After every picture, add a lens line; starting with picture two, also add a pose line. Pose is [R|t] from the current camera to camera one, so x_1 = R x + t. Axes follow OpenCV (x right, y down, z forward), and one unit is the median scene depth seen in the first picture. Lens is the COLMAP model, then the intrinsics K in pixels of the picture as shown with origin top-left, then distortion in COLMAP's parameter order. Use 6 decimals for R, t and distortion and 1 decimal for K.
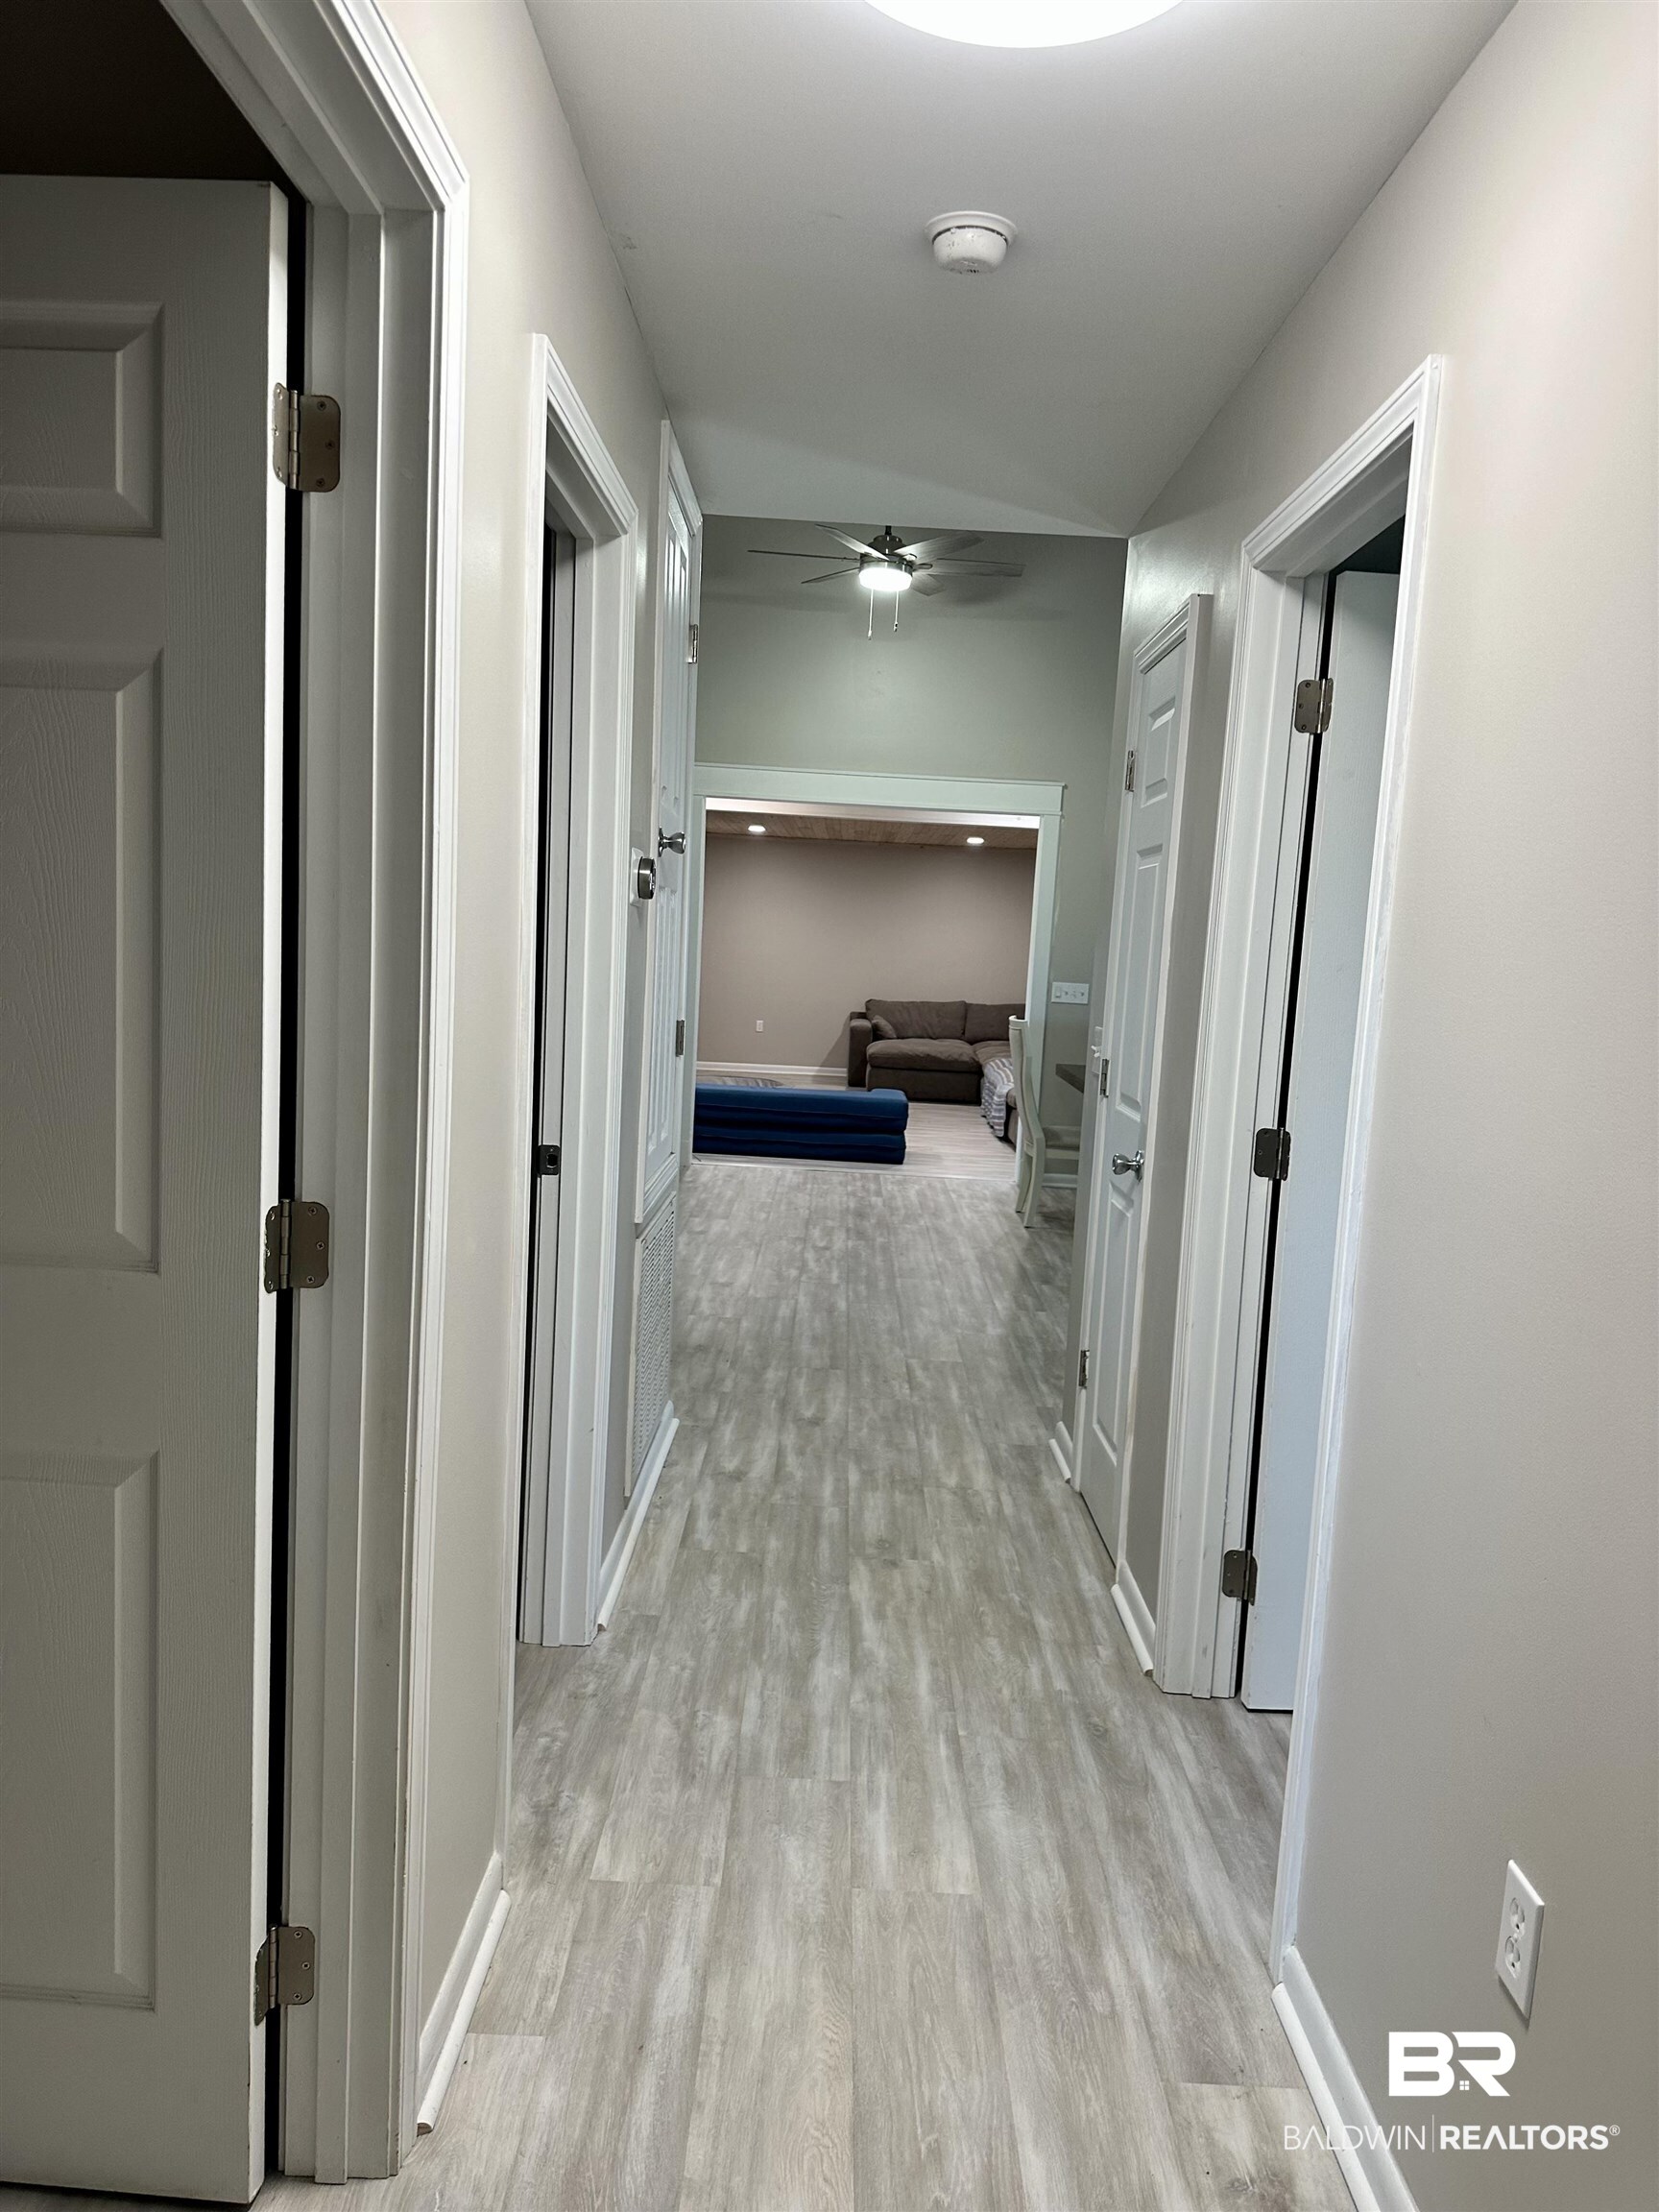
lens RADIAL K [[1541.9, 0, 830.1], [0, 1541.9, 1115.7], [0, 0, 1]] dist [0.078743, -0.089677]
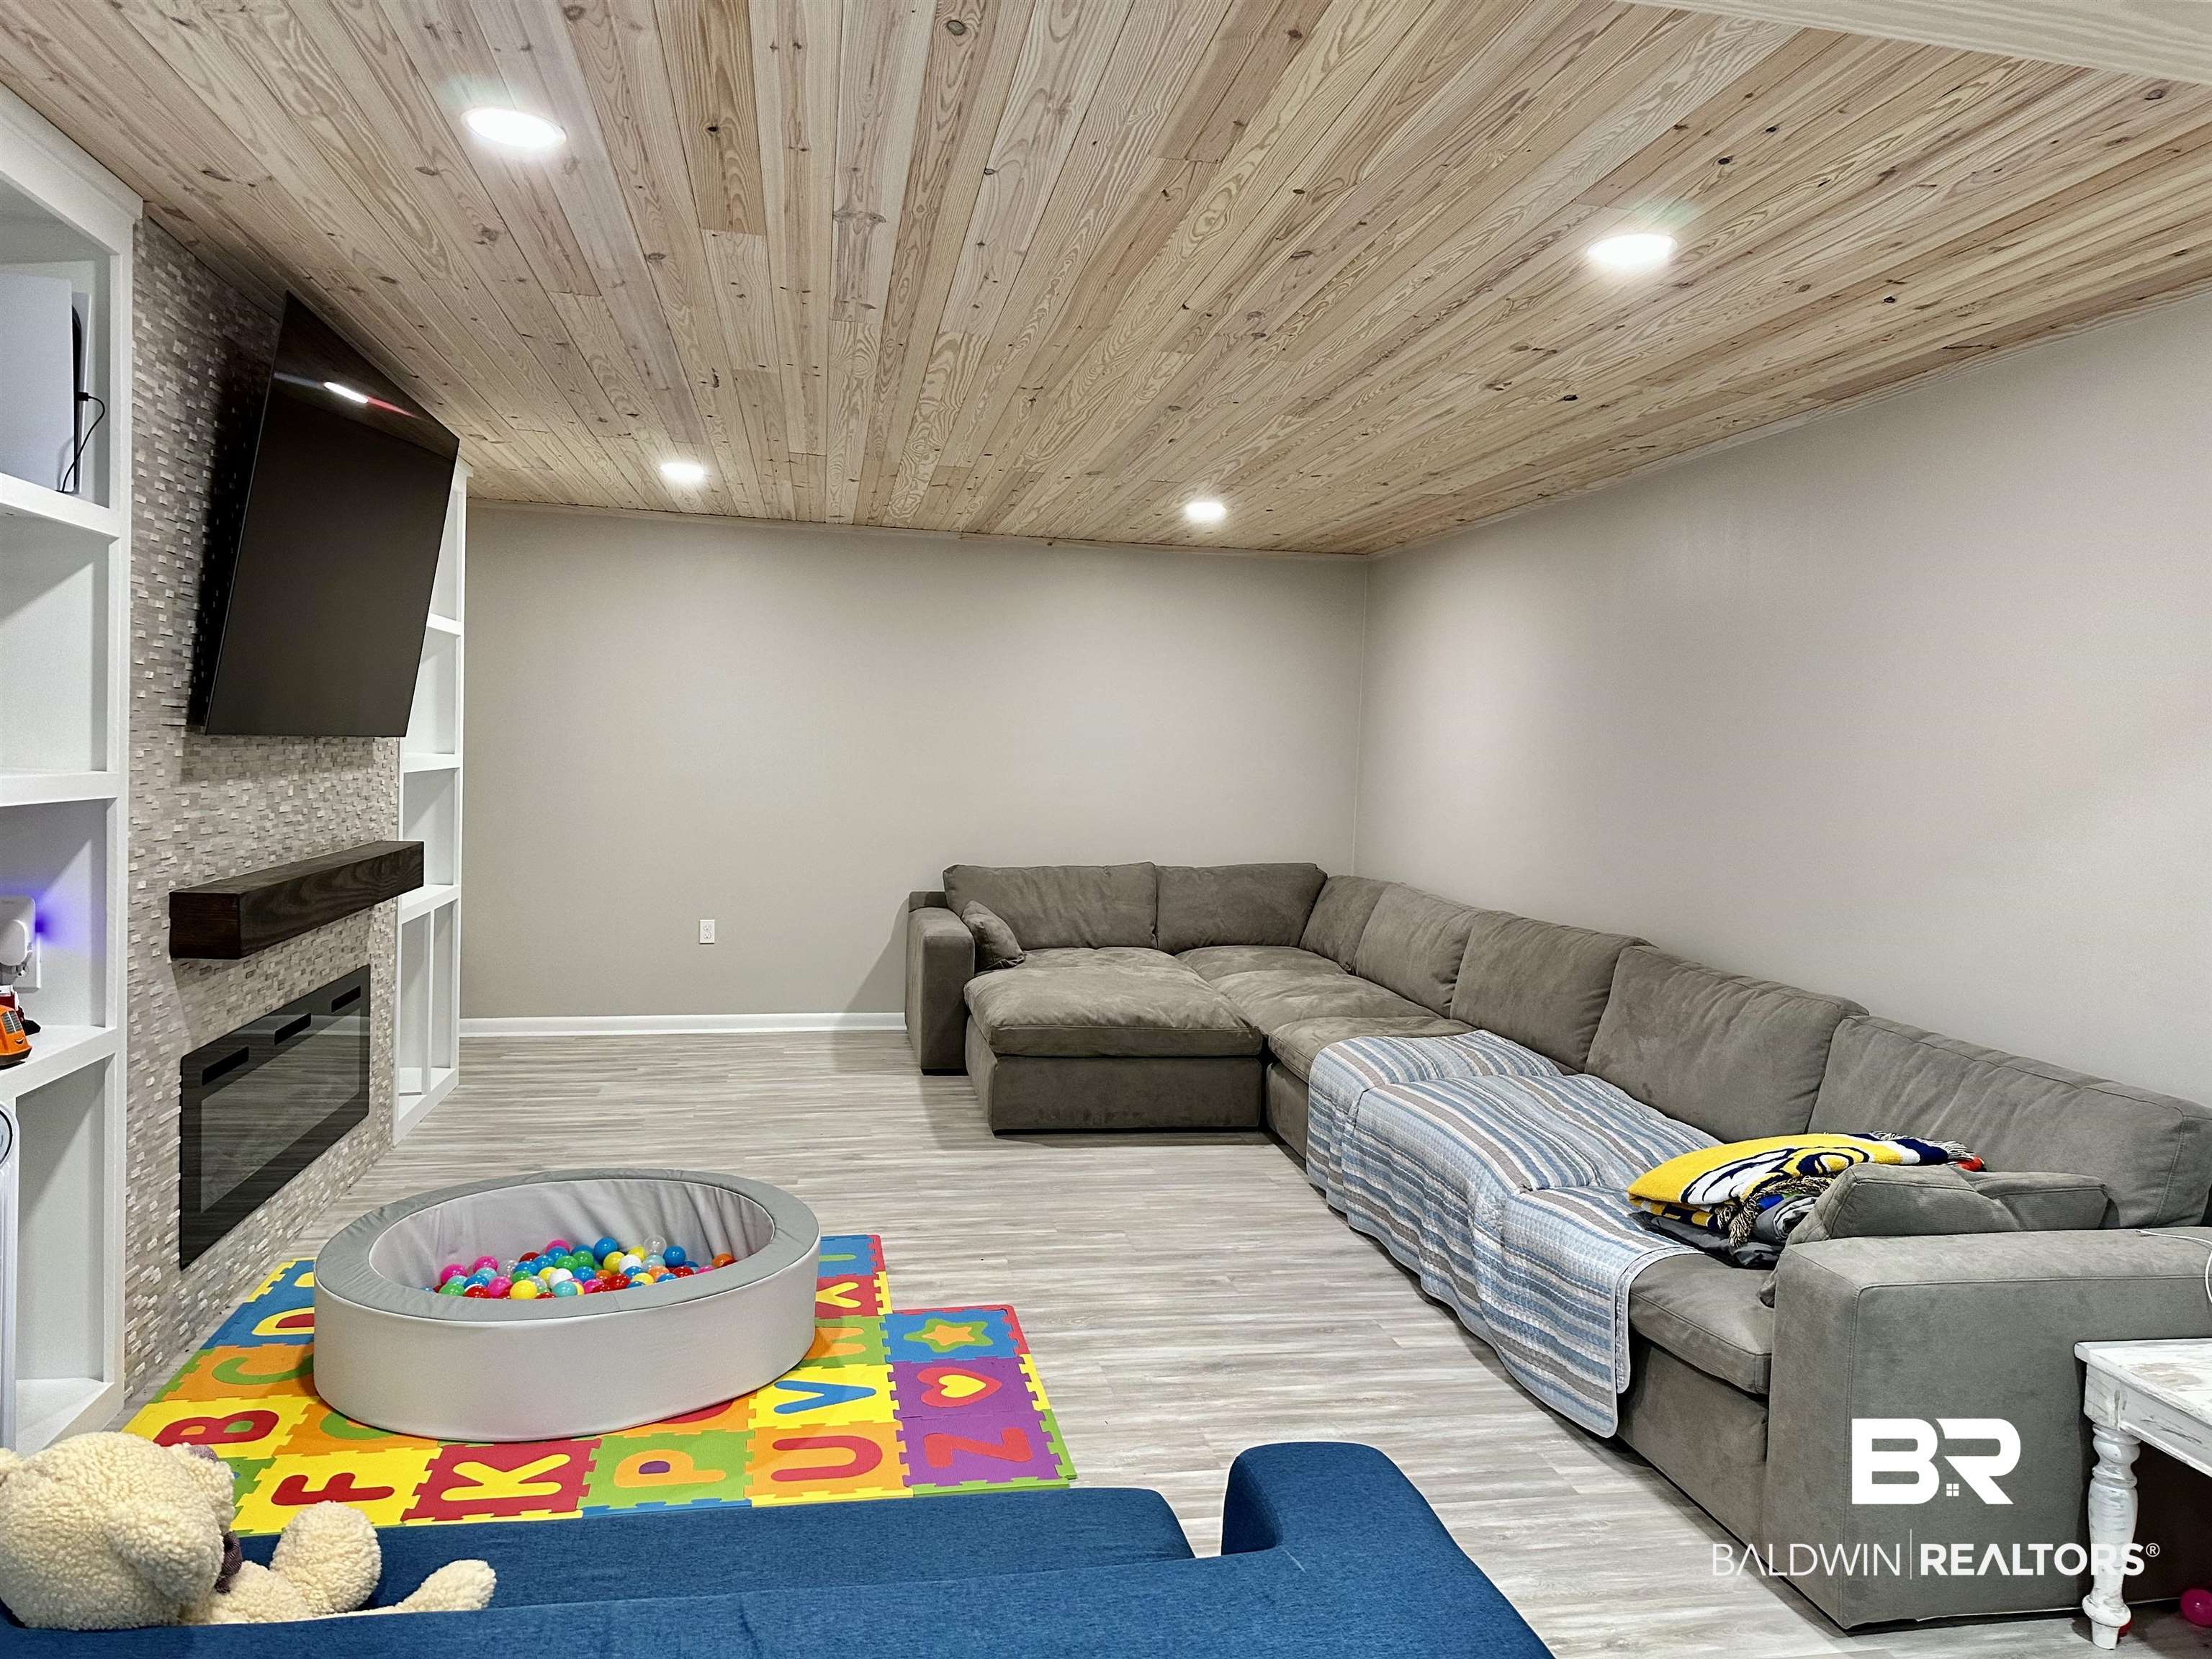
lens RADIAL K [[1541.9, 0, 1097.9], [0, 1541.9, 818.3], [0, 0, 1]] dist [0.078743, -0.089677]
pose [[0.981129, -0.029792, 0.191046, -0.020084], [0.041274, 0.997554, -0.056406, -0.062790], [-0.188899, 0.063227, 0.979959, 0.546262]]
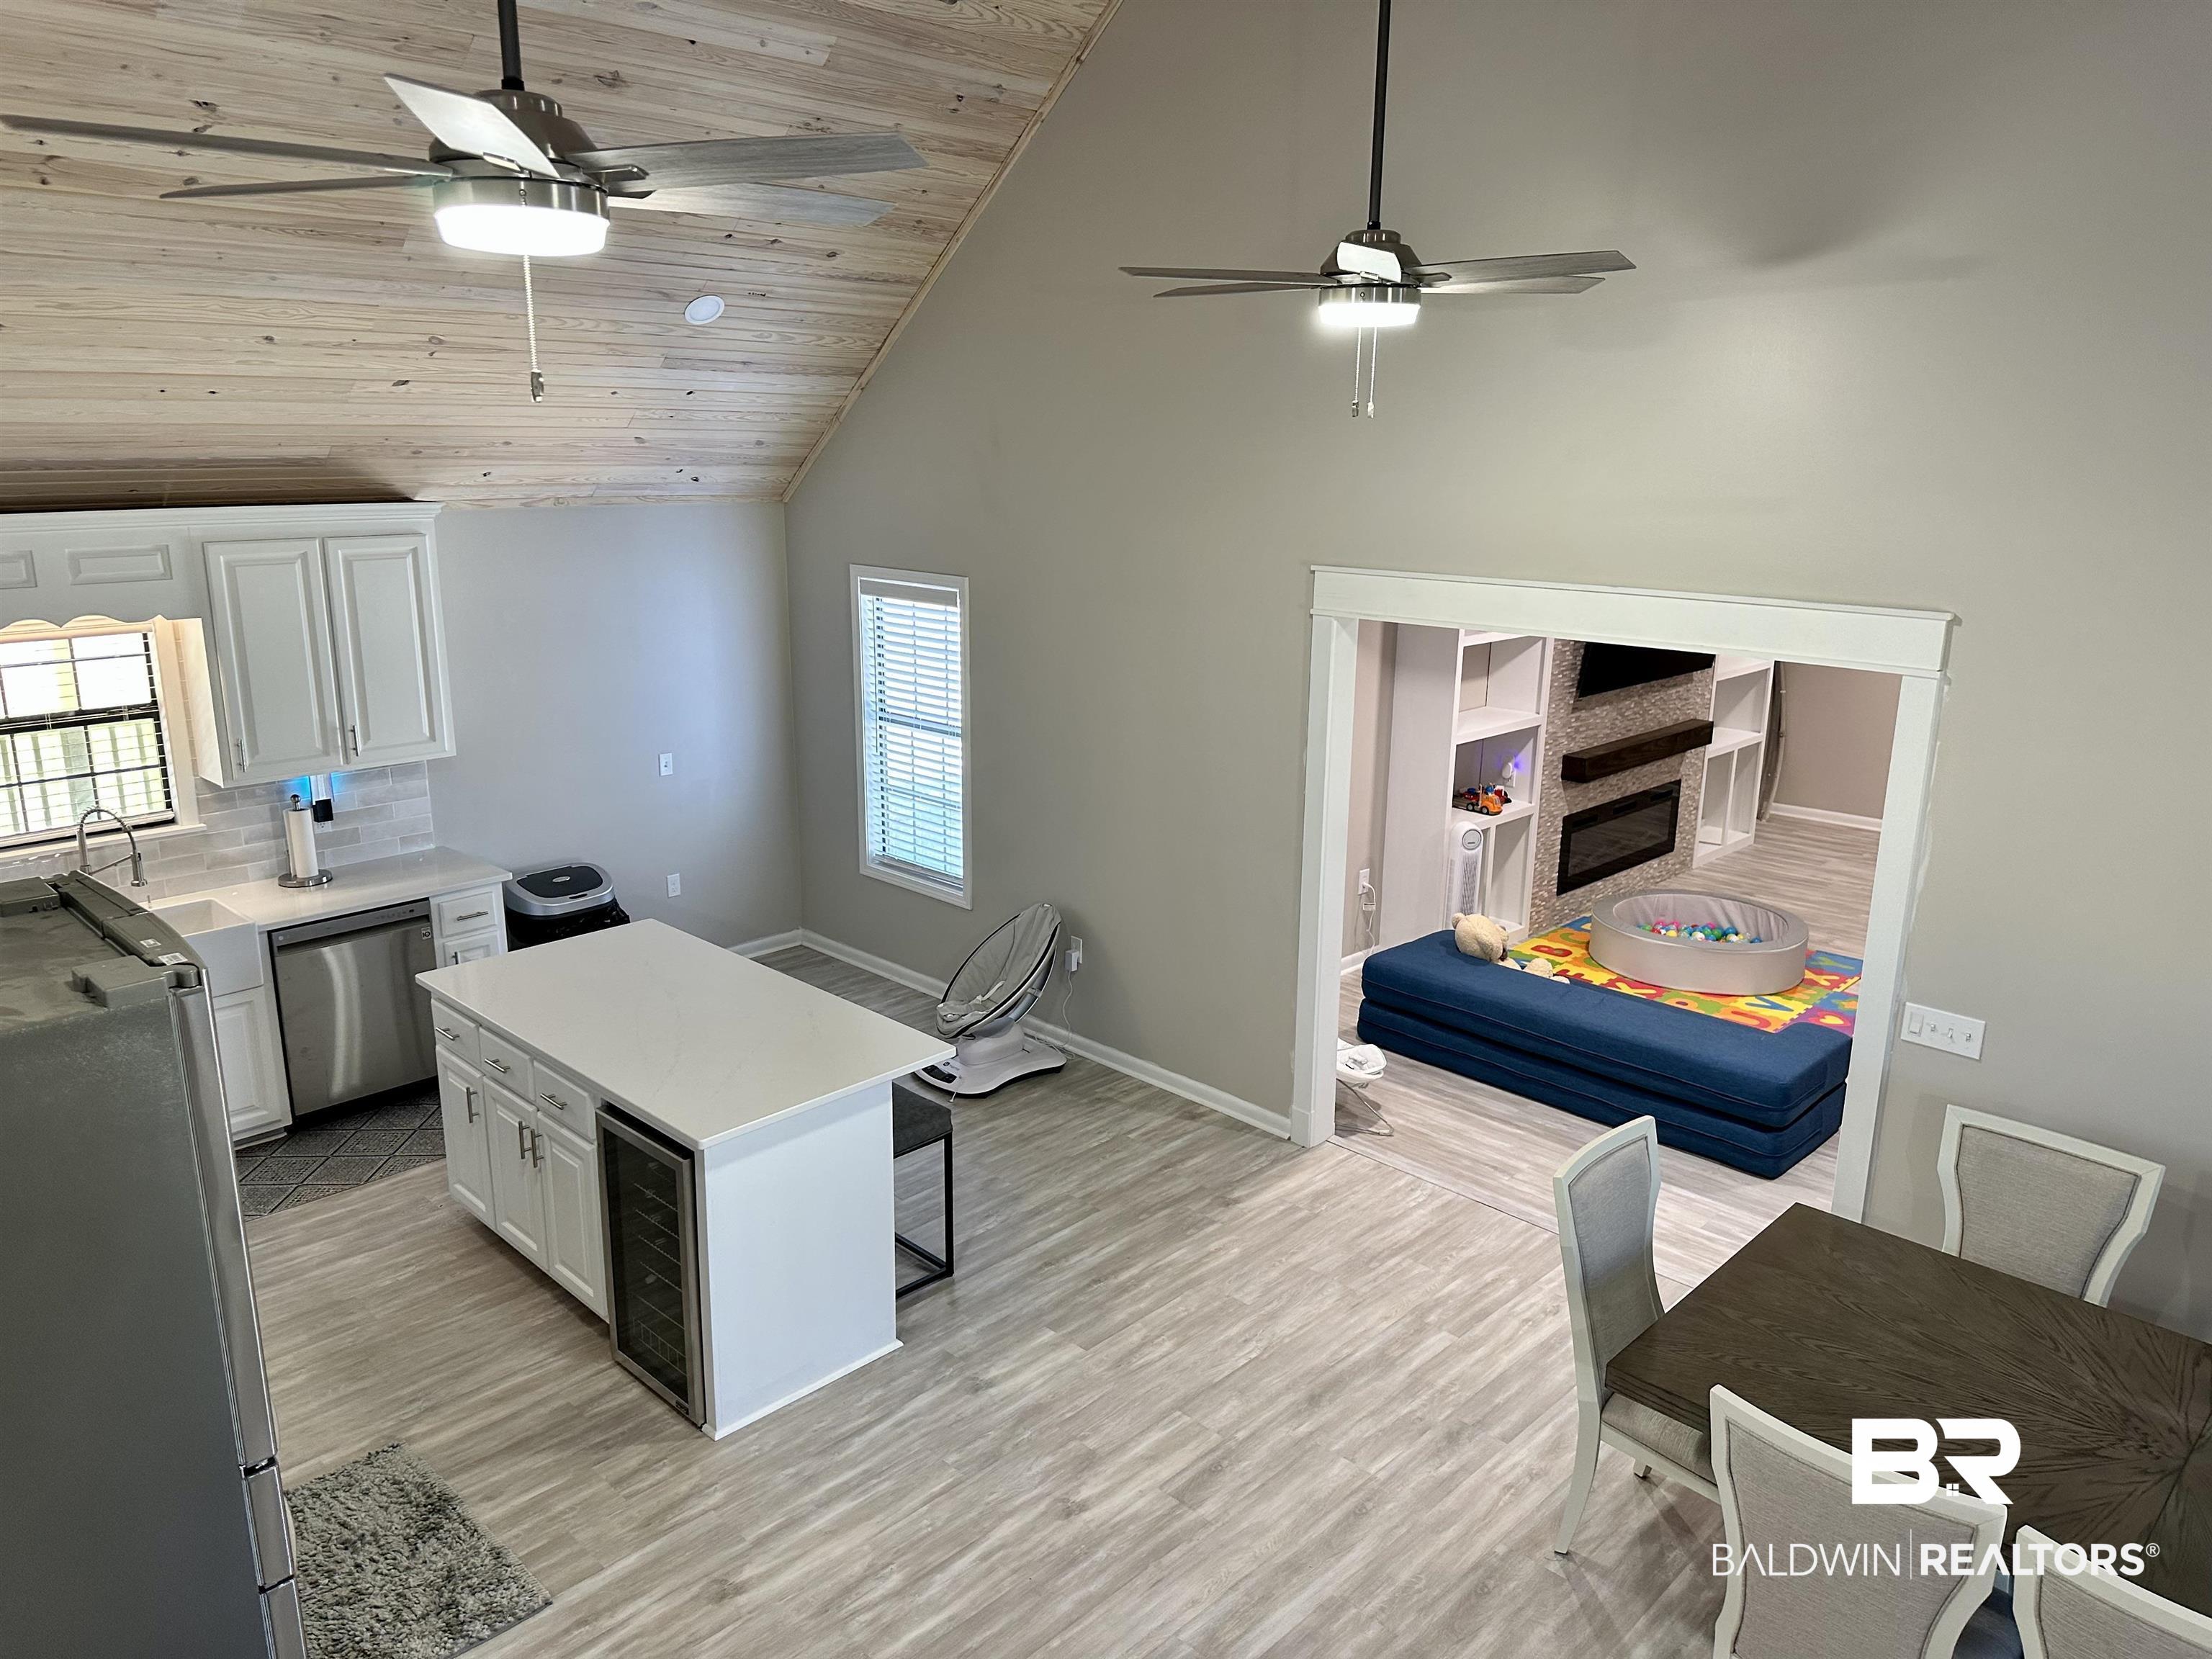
lens RADIAL K [[1541.9, 0, 1079.6], [0, 1541.9, 817.2], [0, 0, 1]] dist [0.078743, -0.089677]
pose [[0.708888, 0.121688, -0.694744, 0.168965], [-0.047773, 0.991026, 0.124838, -0.110610], [0.703701, -0.055306, 0.708340, 0.253174]]
